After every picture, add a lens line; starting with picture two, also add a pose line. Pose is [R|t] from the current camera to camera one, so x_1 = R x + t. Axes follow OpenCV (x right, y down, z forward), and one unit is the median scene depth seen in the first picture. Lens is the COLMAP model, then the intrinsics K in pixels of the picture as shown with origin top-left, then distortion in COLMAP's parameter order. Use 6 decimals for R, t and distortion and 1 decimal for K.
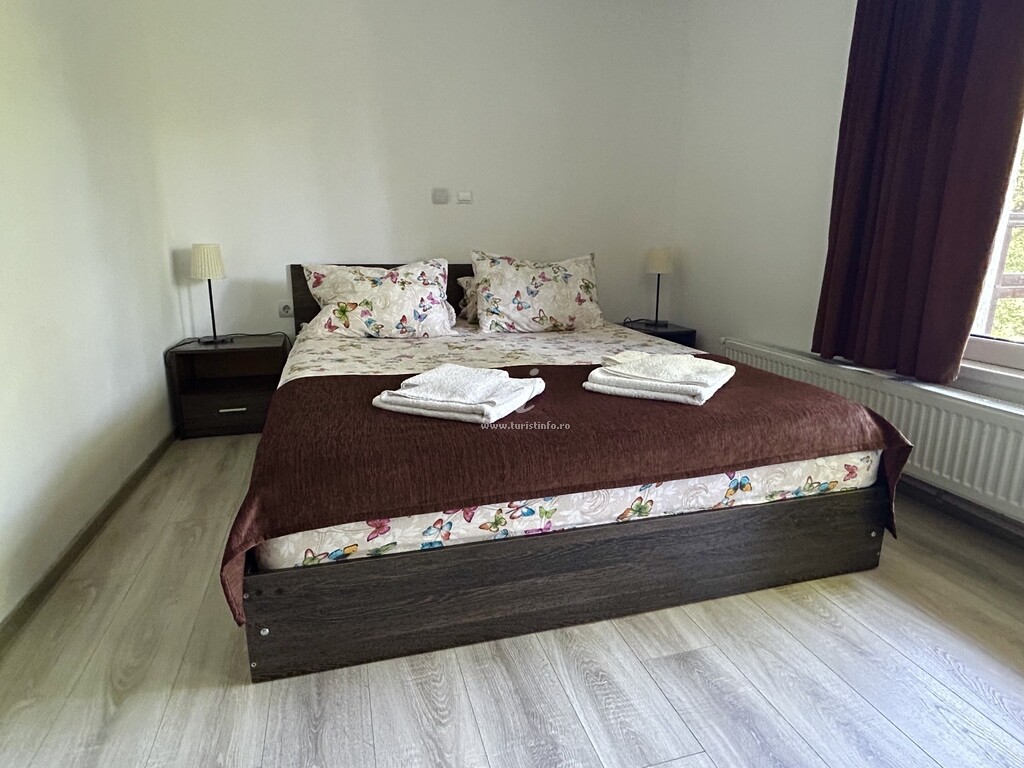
lens RADIAL K [[594.3, 0, 511.0], [0, 594.3, 375.5], [0, 0, 1]] dist [-0.020525, 0.000888]
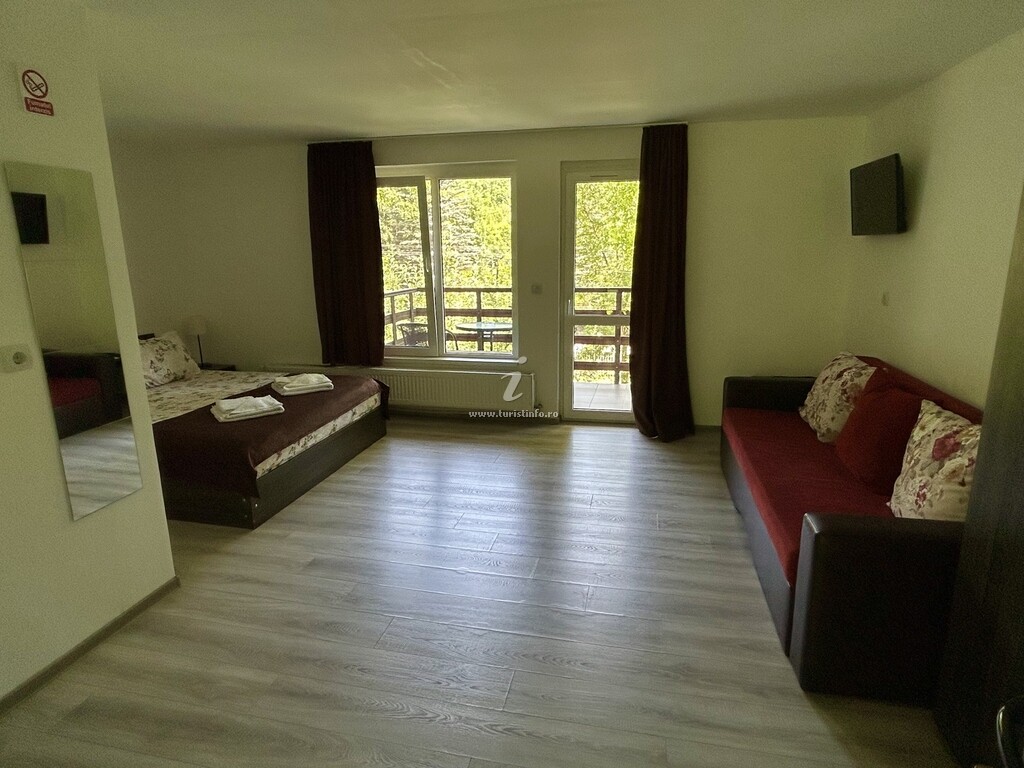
lens RADIAL K [[594.3, 0, 513.2], [0, 594.3, 380.8], [0, 0, 1]] dist [-0.020525, 0.000888]
pose [[0.482363, -0.203321, 0.852048, -1.657675], [0.209576, 0.971228, 0.113114, -0.129244], [-0.850531, 0.124007, 0.511096, -1.132260]]
